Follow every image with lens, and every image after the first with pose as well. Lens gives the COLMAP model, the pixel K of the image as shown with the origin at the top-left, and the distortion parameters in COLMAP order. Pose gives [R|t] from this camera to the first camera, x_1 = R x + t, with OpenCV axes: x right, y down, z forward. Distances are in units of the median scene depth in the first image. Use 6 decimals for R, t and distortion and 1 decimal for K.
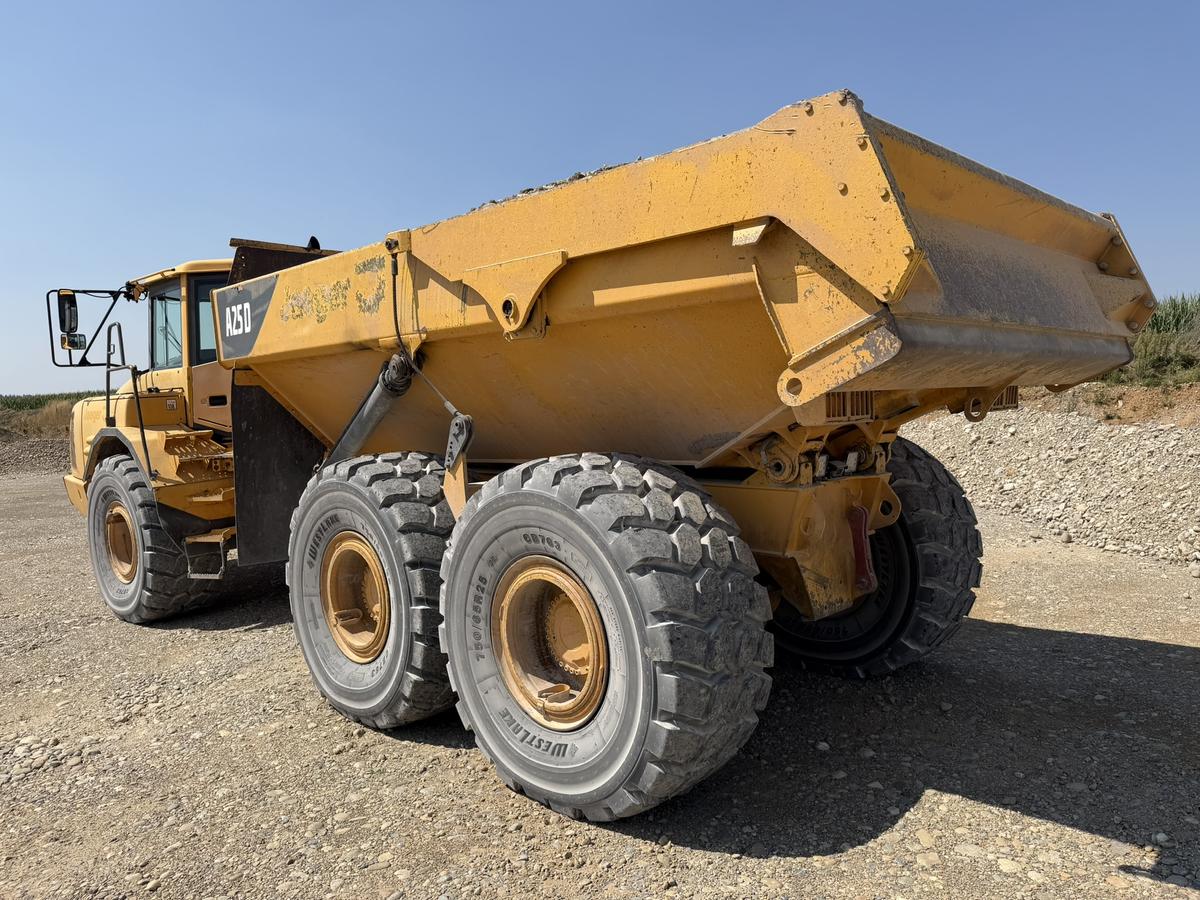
lens RADIAL K [[826.7, 0, 605.0], [0, 826.7, 448.3], [0, 0, 1]] dist [0.115693, -0.150091]
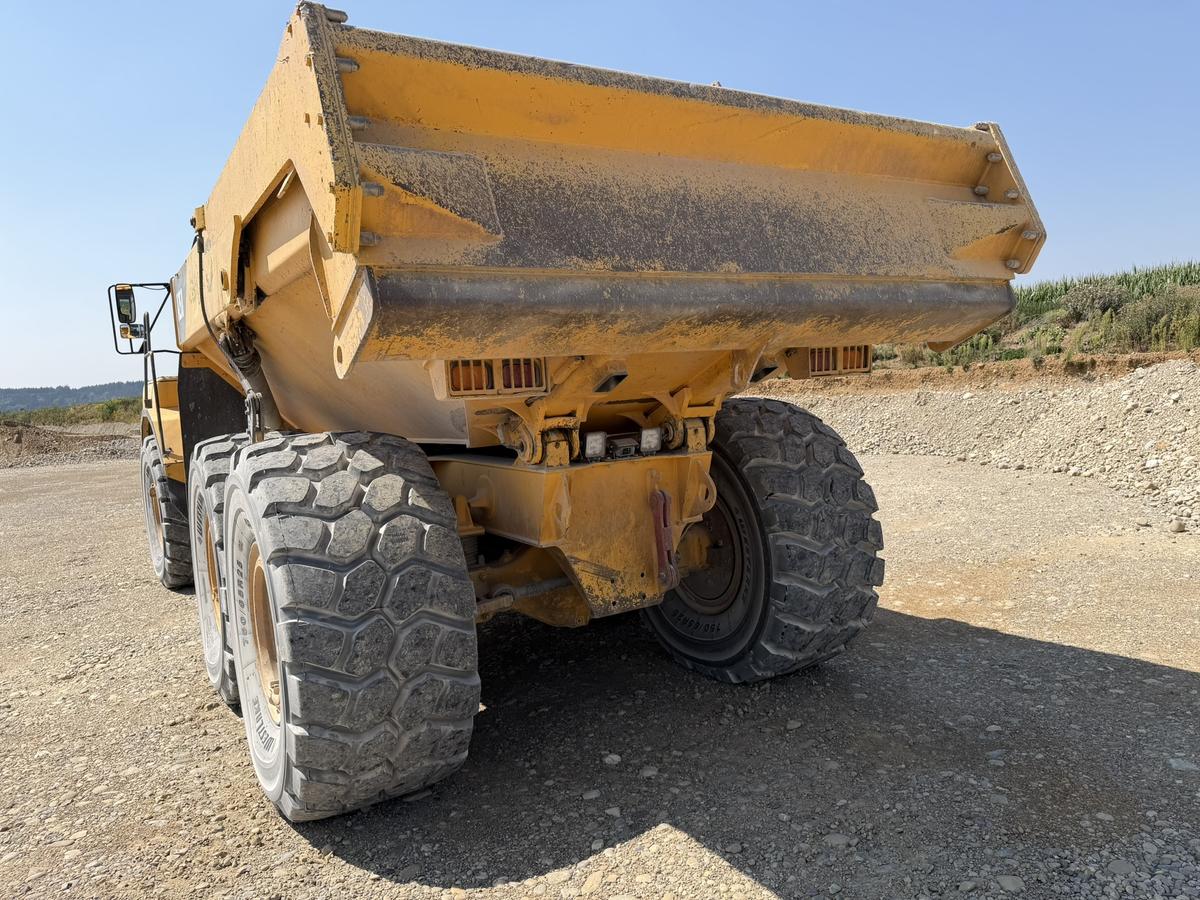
lens RADIAL K [[826.7, 0, 605.0], [0, 826.7, 448.3], [0, 0, 1]] dist [0.115693, -0.150091]
pose [[0.970118, -0.002133, -0.242624, 0.448728], [0.009684, 0.999505, 0.029932, -0.001072], [0.242440, -0.031387, 0.969658, 0.142543]]
